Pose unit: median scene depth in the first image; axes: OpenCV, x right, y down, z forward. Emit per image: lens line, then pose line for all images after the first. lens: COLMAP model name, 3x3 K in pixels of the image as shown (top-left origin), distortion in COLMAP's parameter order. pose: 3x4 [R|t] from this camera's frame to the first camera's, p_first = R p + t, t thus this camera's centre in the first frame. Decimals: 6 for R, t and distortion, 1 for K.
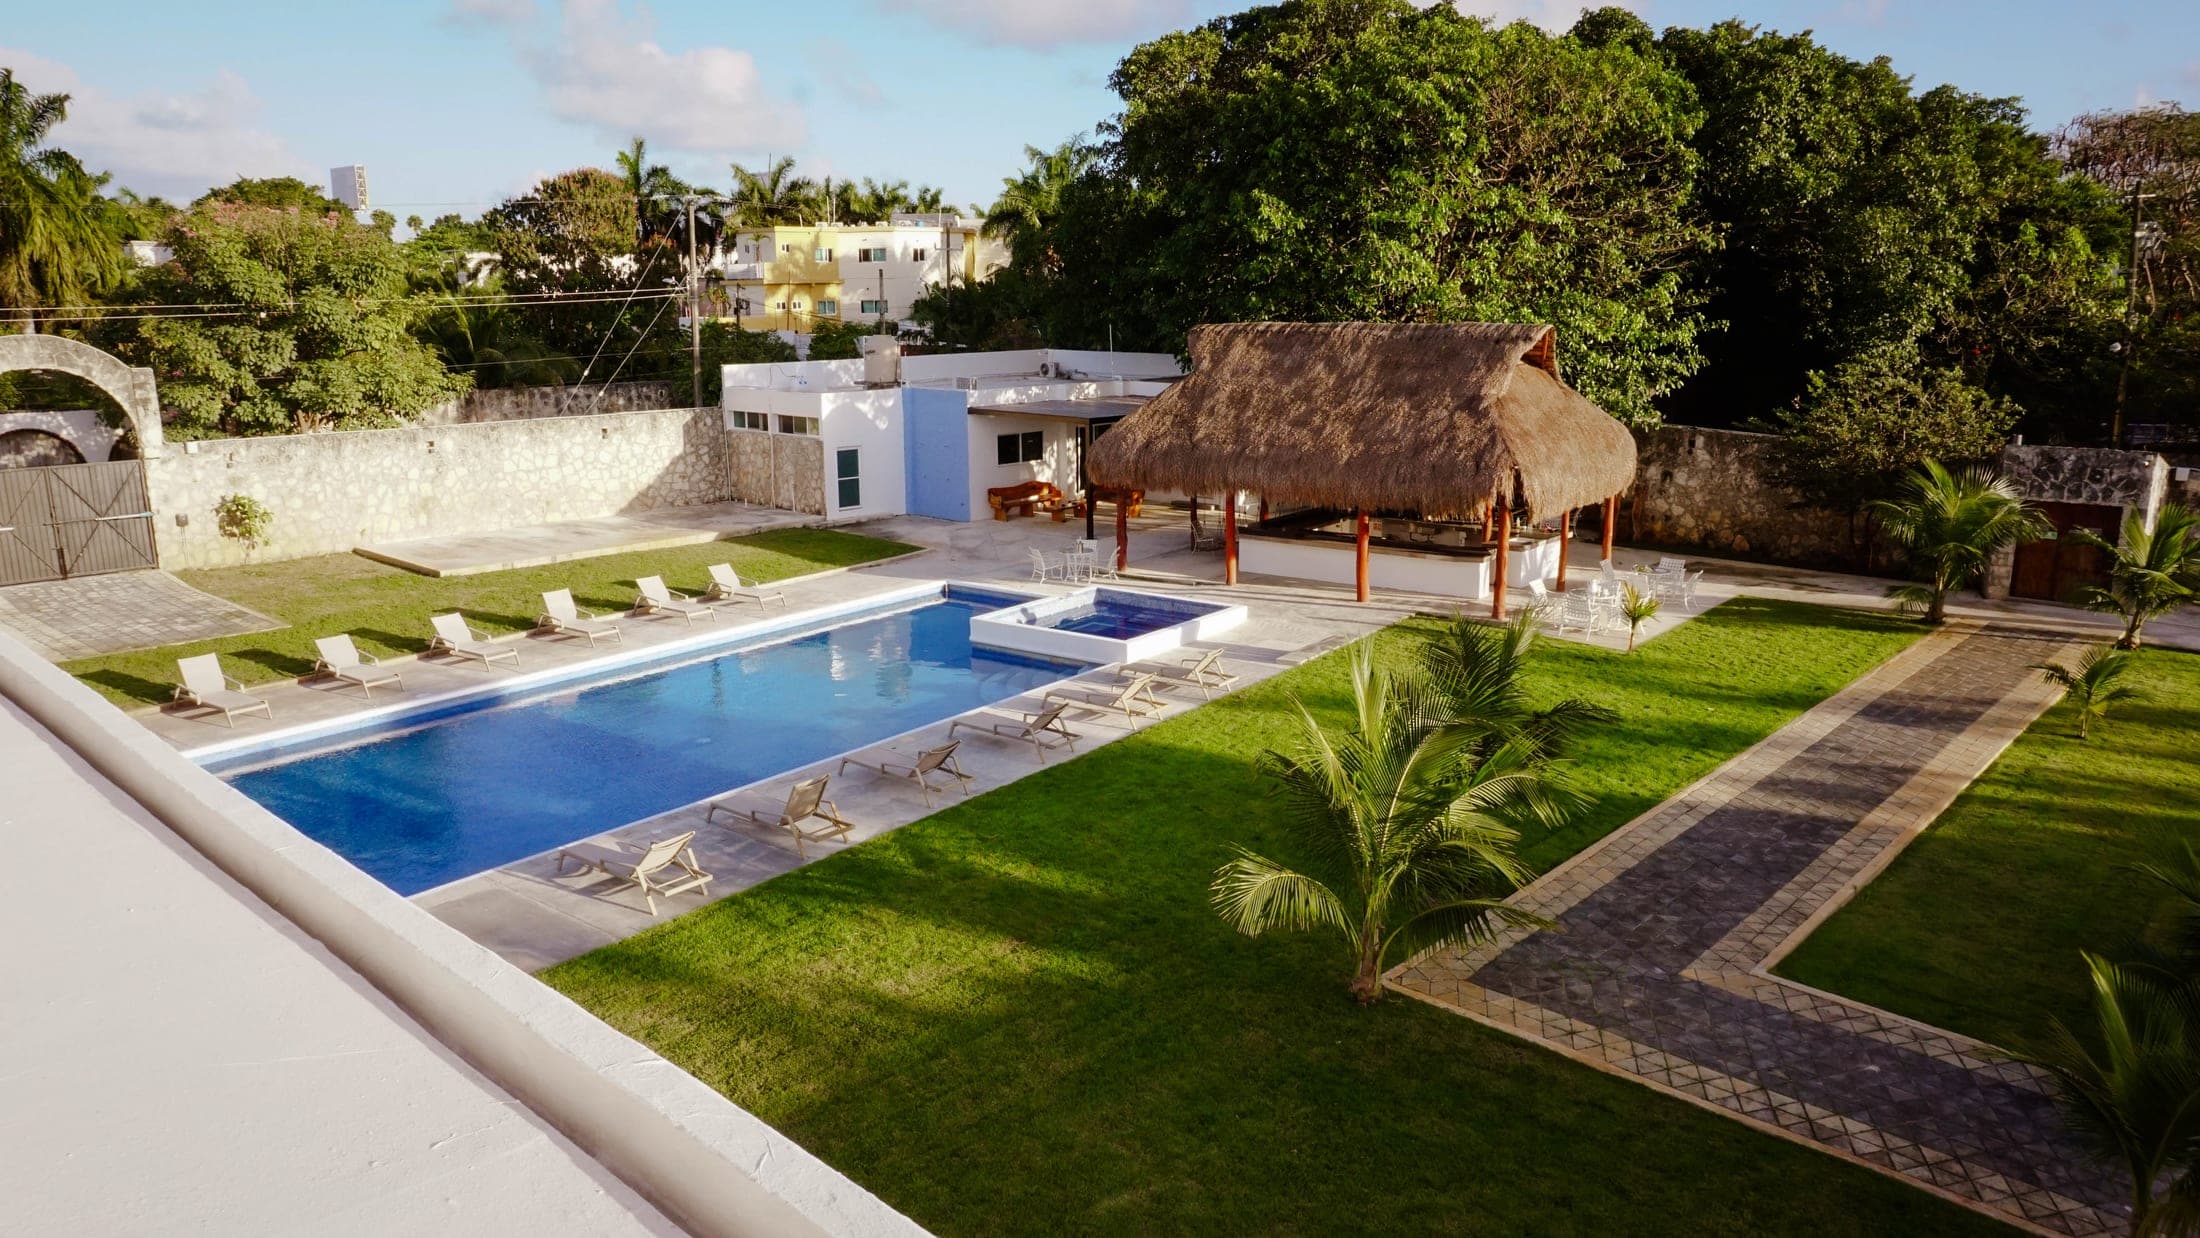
lens RADIAL K [[1509.9, 0, 1100.4], [0, 1509.9, 640.7], [0, 0, 1]] dist [-0.048798, 0.058838]
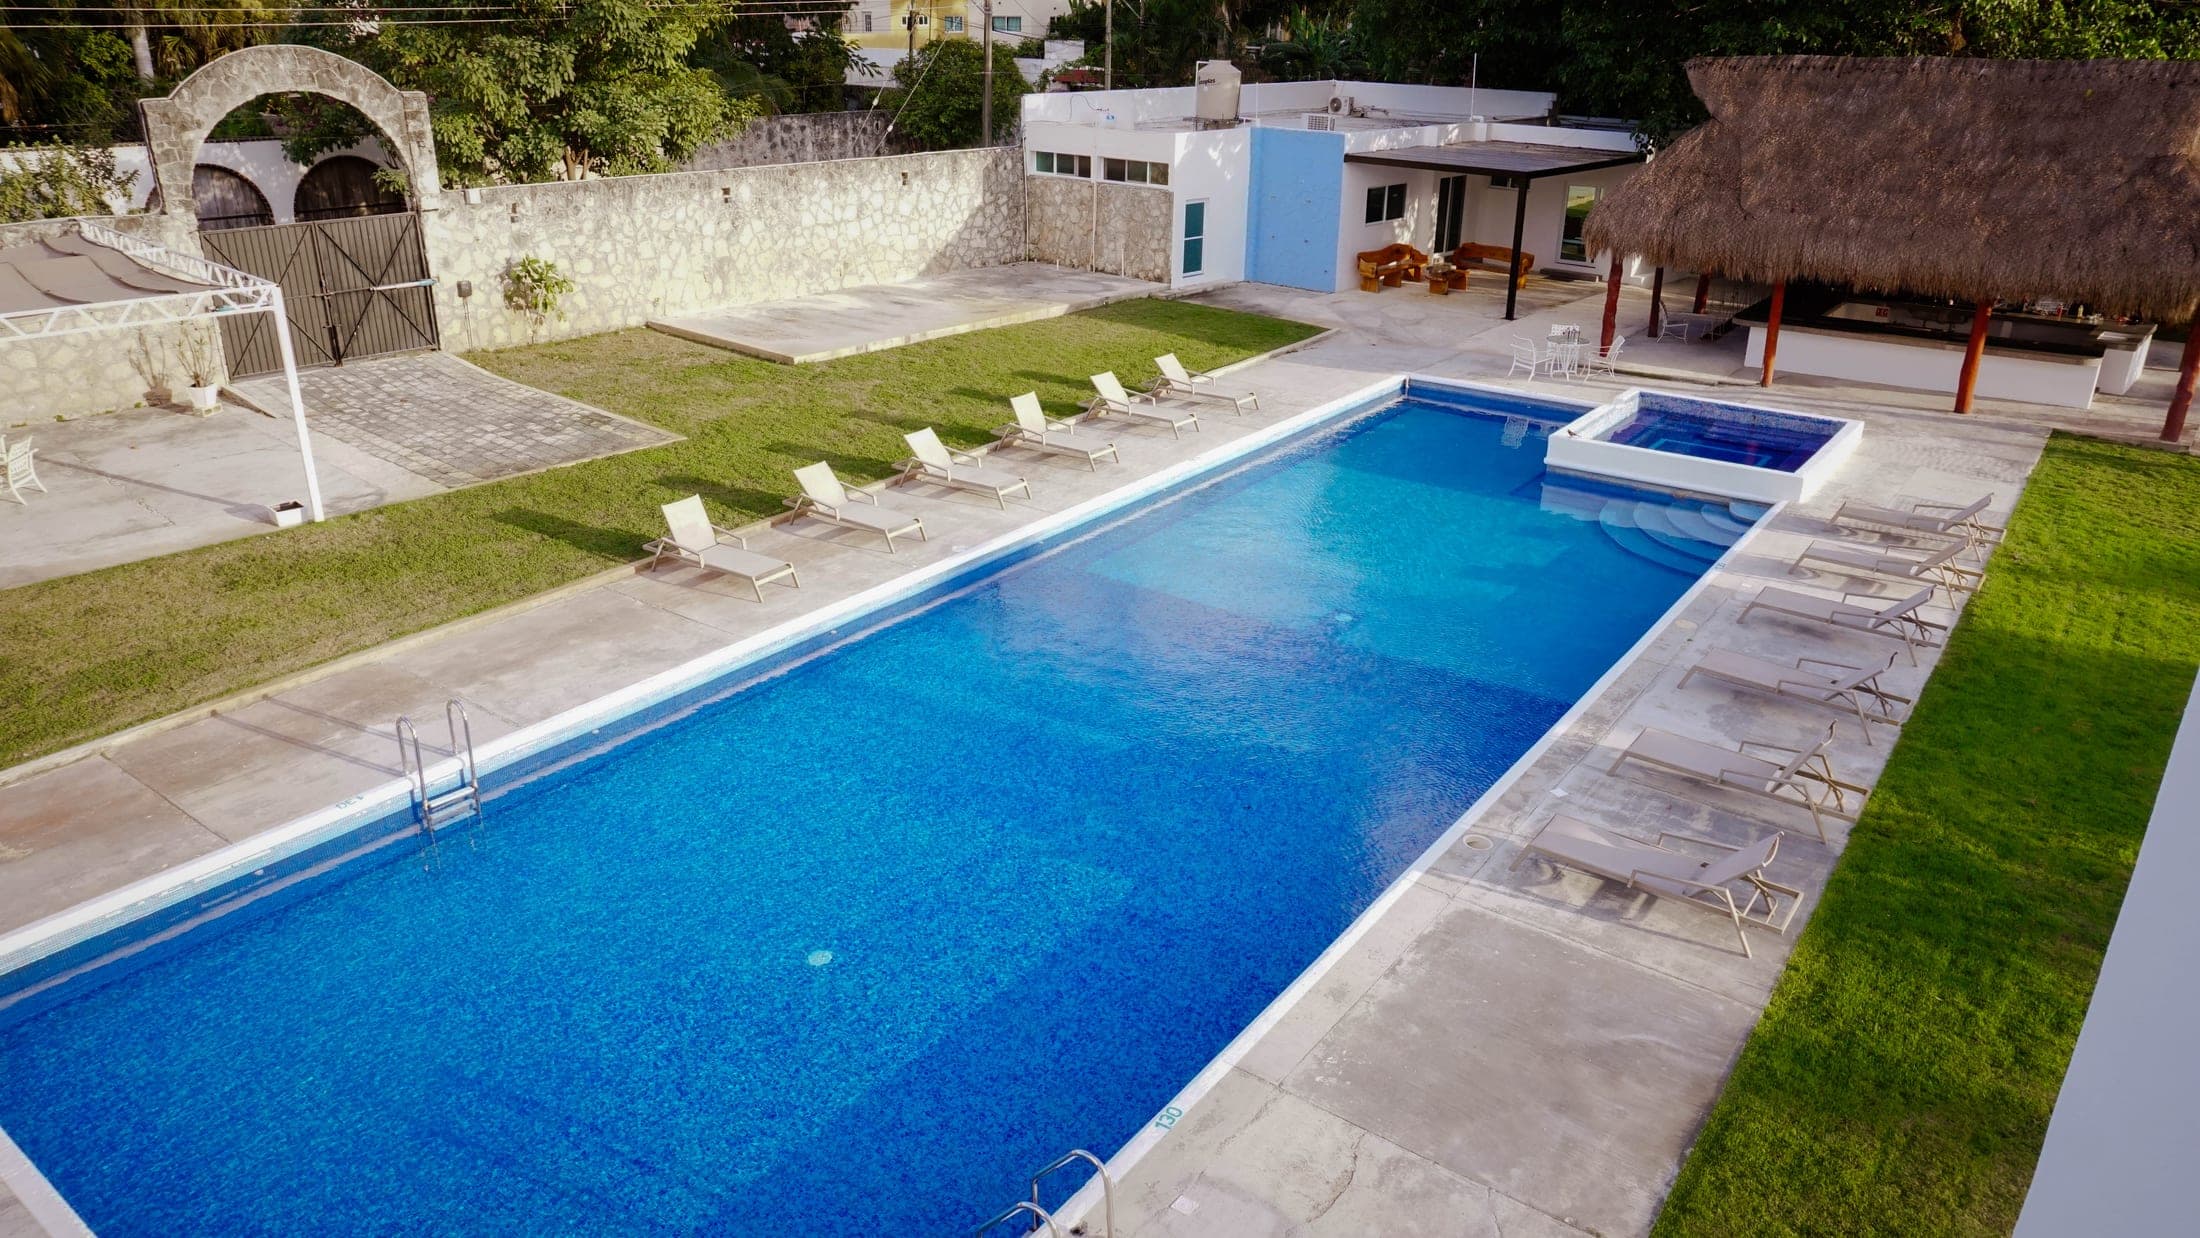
lens RADIAL K [[1509.9, 0, 1109.1], [0, 1509.9, 621.5], [0, 0, 1]] dist [-0.048798, 0.058838]
pose [[0.999491, 0.004255, 0.031626, -0.273839], [-0.009201, 0.987406, 0.157939, -0.032725], [-0.030556, -0.158150, 0.986942, 0.160917]]
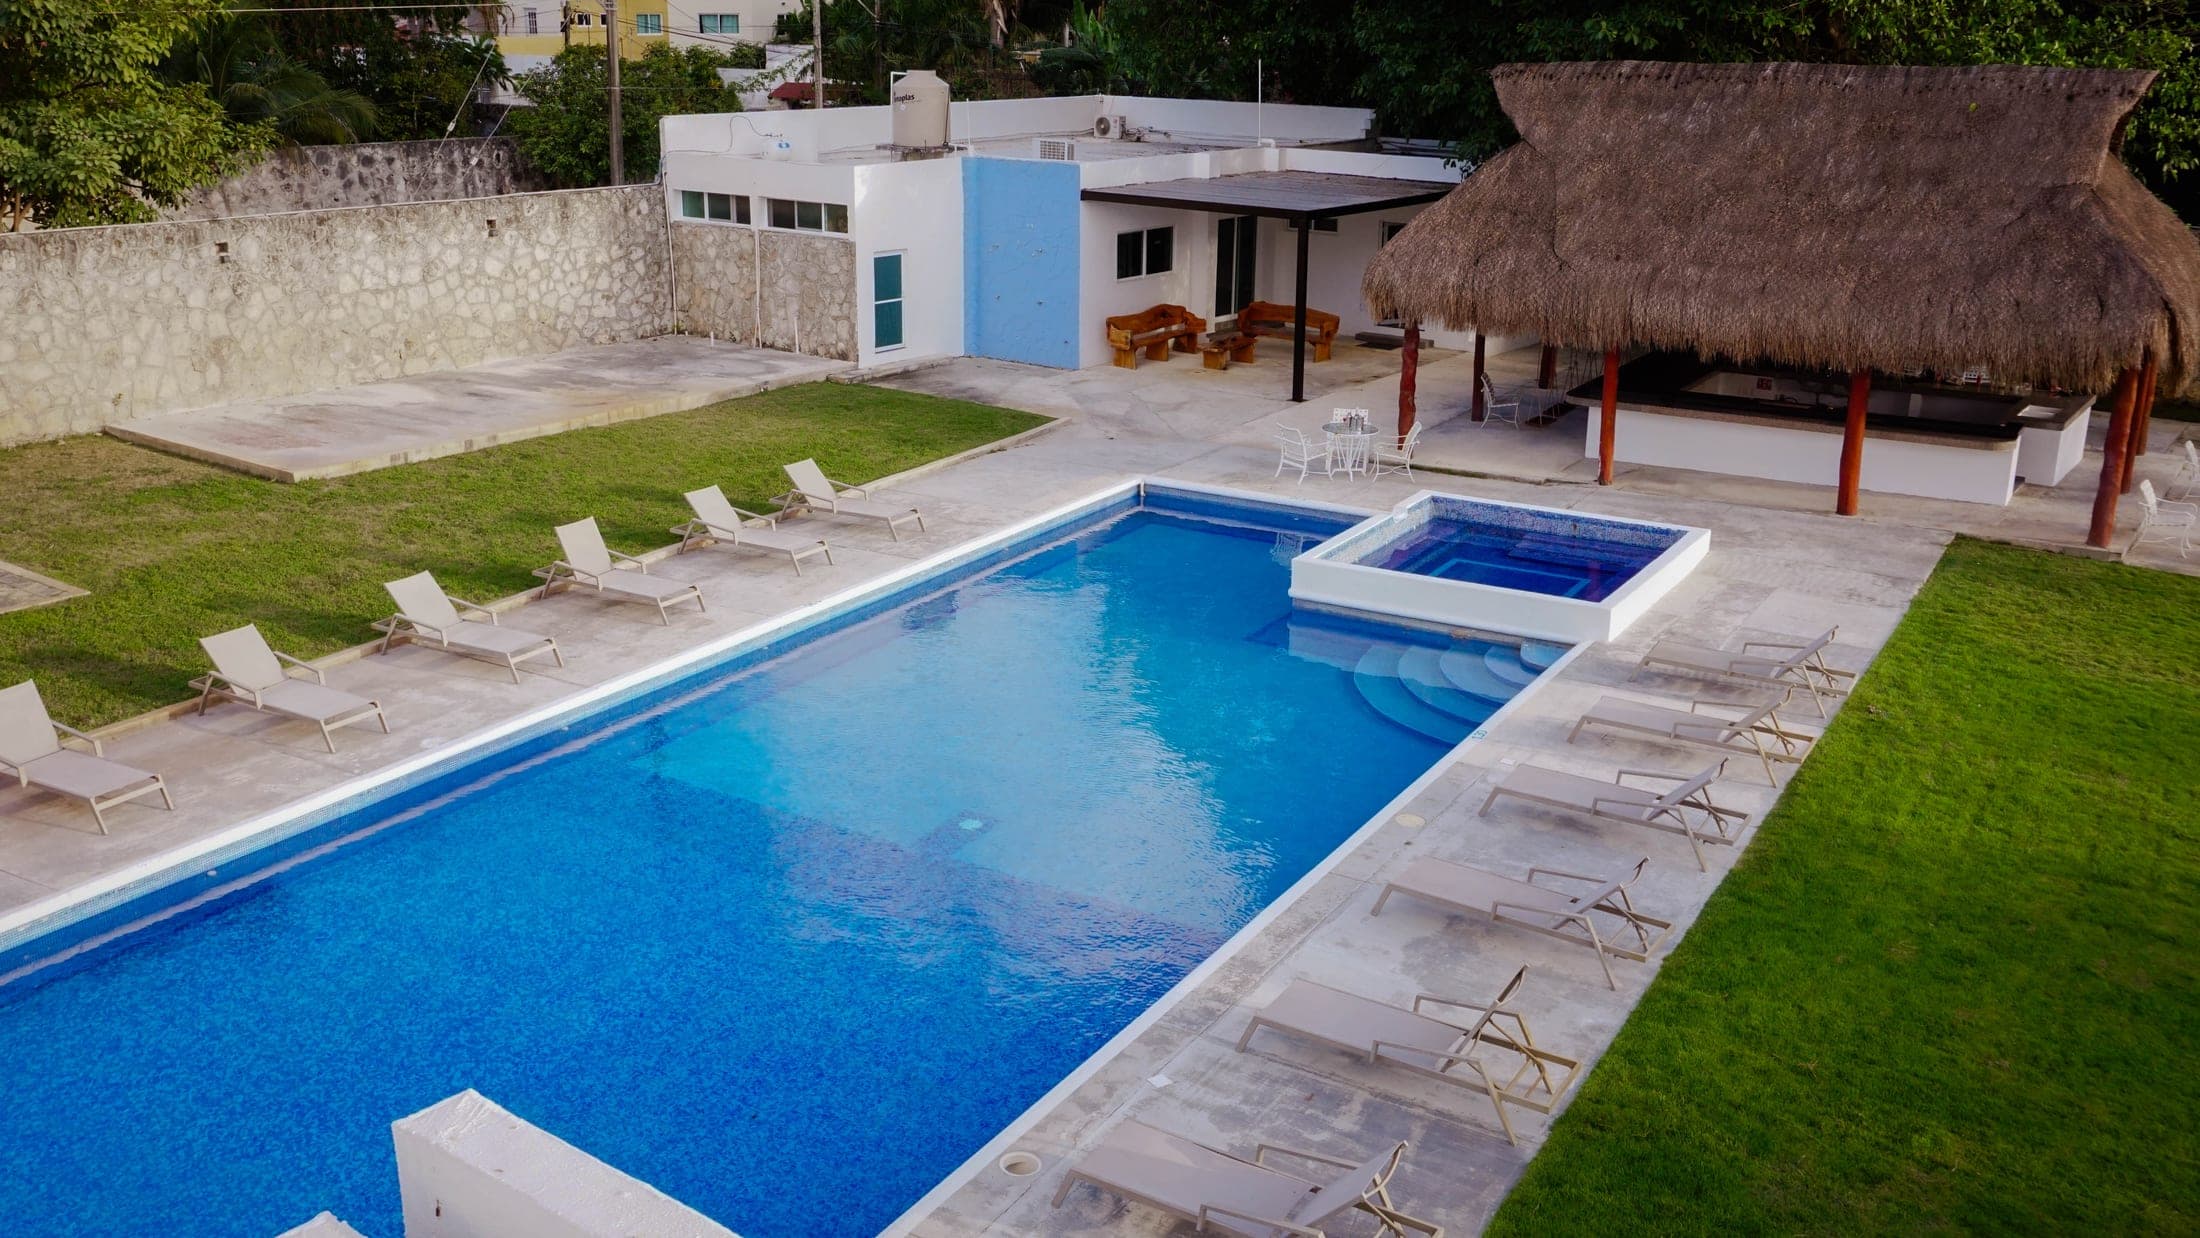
lens RADIAL K [[1979.8, 0, 1099.4], [0, 1979.8, 597.8], [0, 0, 1]] dist [-0.005964, 0.038358]
pose [[0.993539, -0.017509, 0.112137, -0.199172], [0.010533, 0.997989, 0.062506, -0.039434], [-0.113006, -0.060921, 0.991725, 0.180243]]
